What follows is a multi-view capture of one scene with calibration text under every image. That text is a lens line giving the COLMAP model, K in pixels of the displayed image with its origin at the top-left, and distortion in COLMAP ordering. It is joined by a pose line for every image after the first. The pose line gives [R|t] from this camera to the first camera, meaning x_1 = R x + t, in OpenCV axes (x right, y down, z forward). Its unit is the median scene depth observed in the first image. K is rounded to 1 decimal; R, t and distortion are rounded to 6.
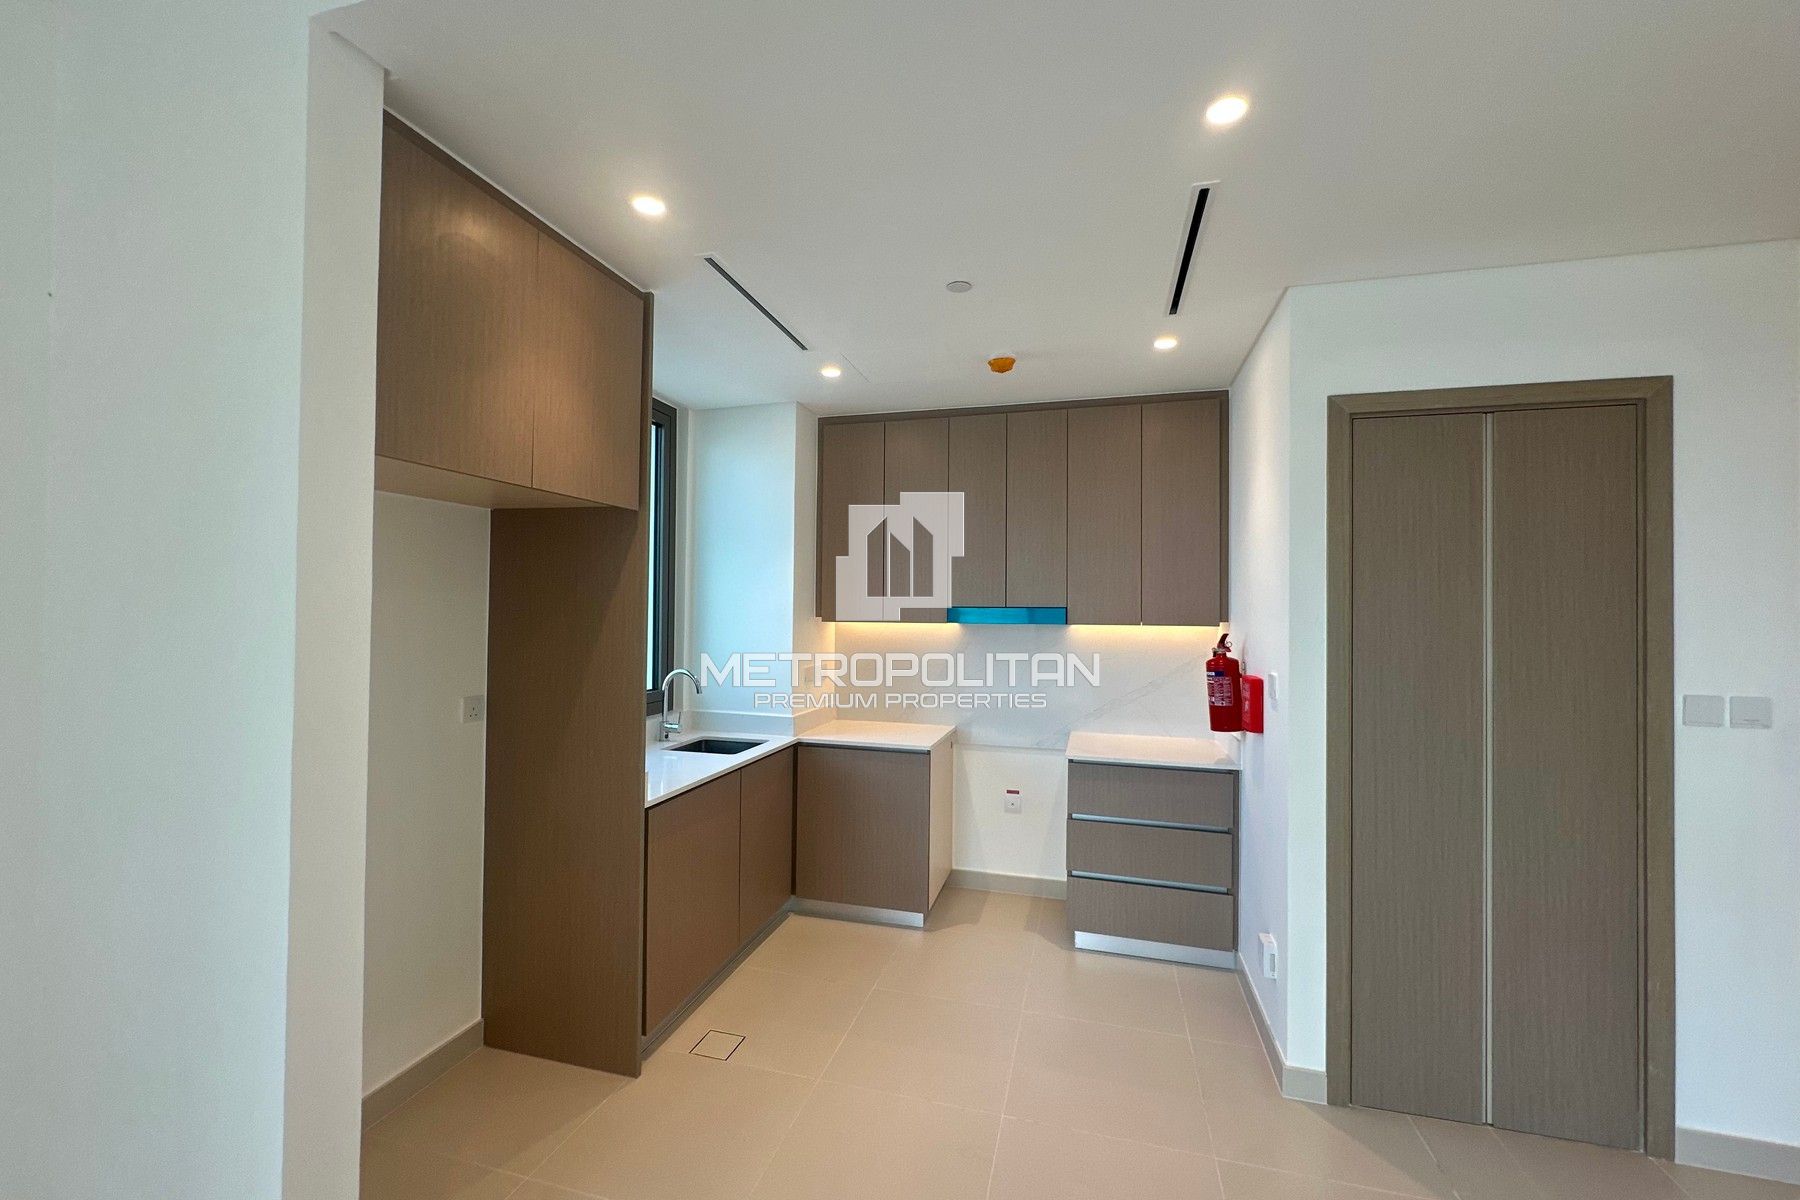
lens RADIAL K [[720.8, 0, 897.8], [0, 720.8, 602.8], [0, 0, 1]] dist [-0.002483, 0.000743]
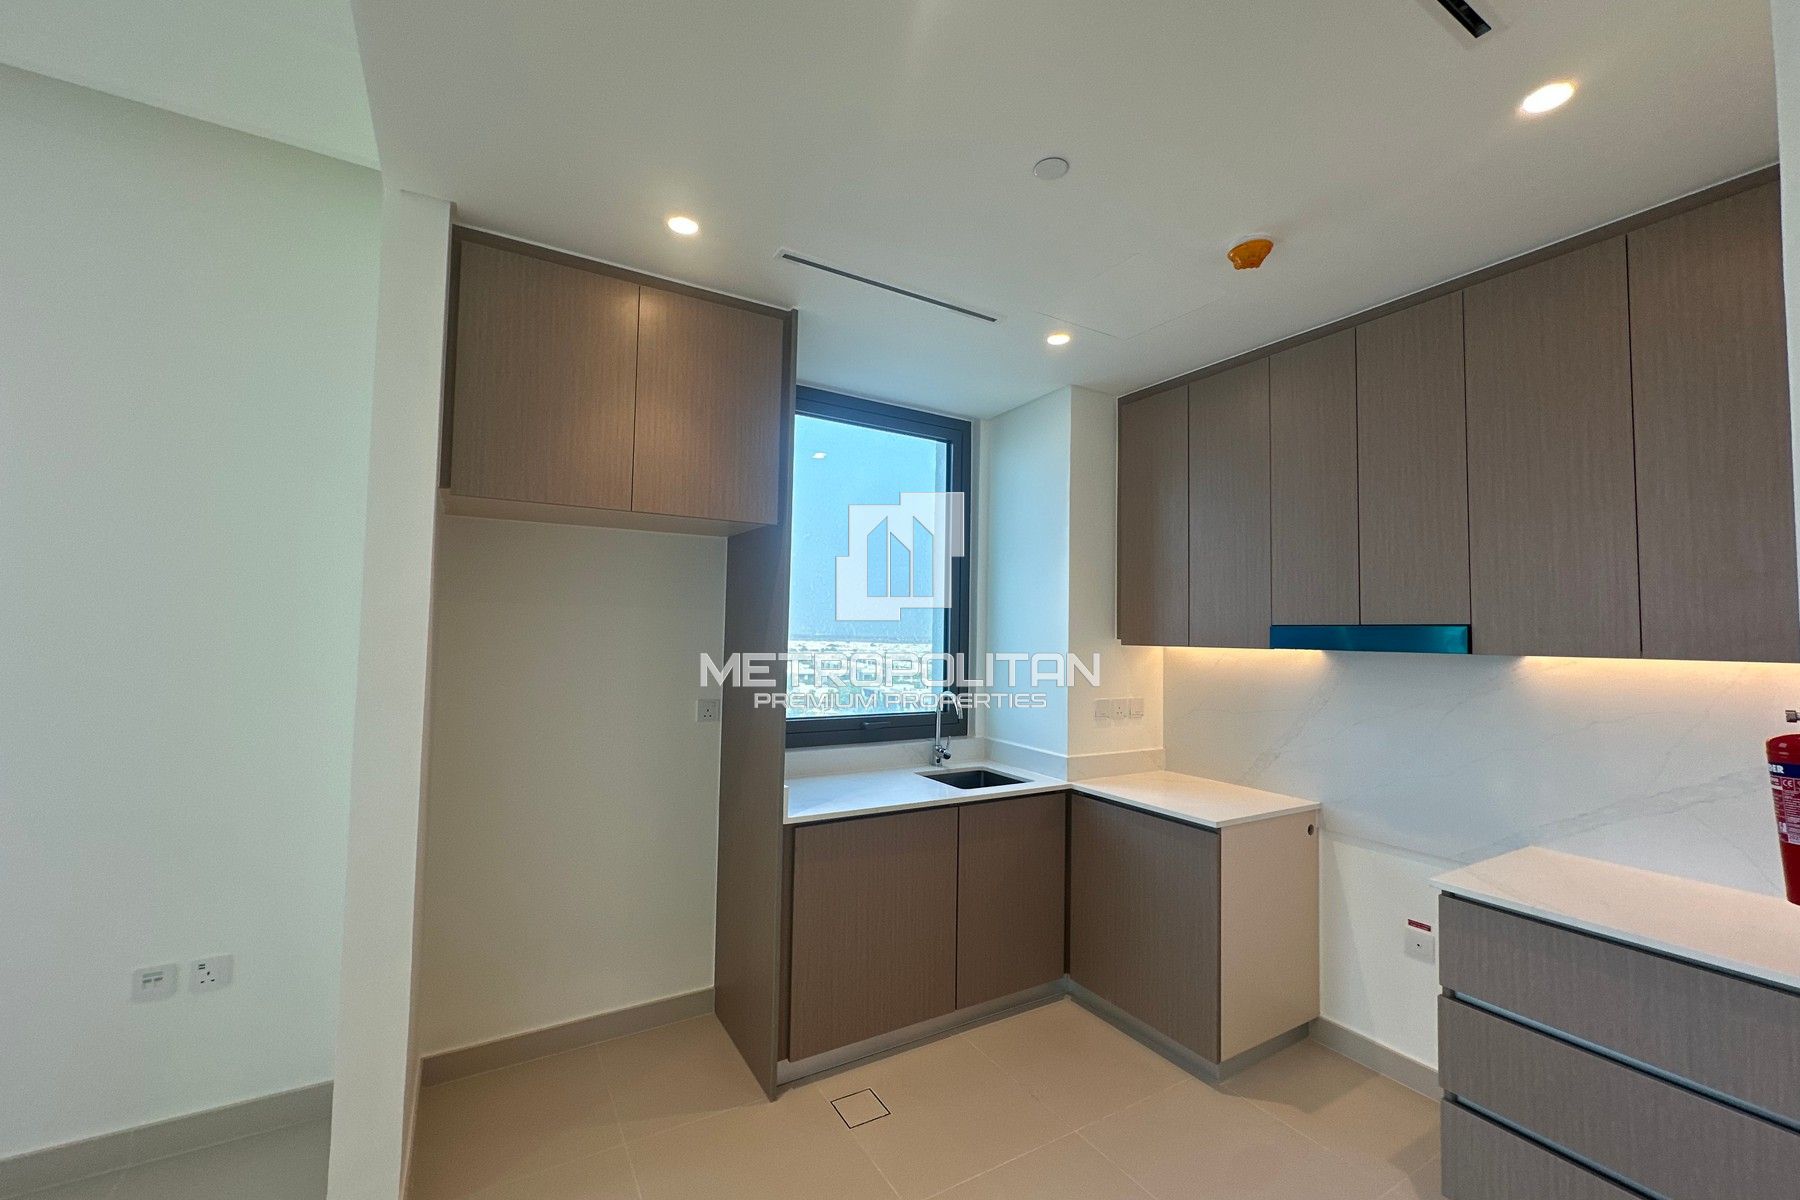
lens RADIAL K [[720.8, 0, 888.3], [0, 720.8, 602.7], [0, 0, 1]] dist [-0.002483, 0.000743]
pose [[0.718396, -0.025242, -0.695176, 0.293051], [-0.003732, 0.999187, -0.040137, 0.013387], [0.695625, 0.031429, 0.717718, 0.250782]]
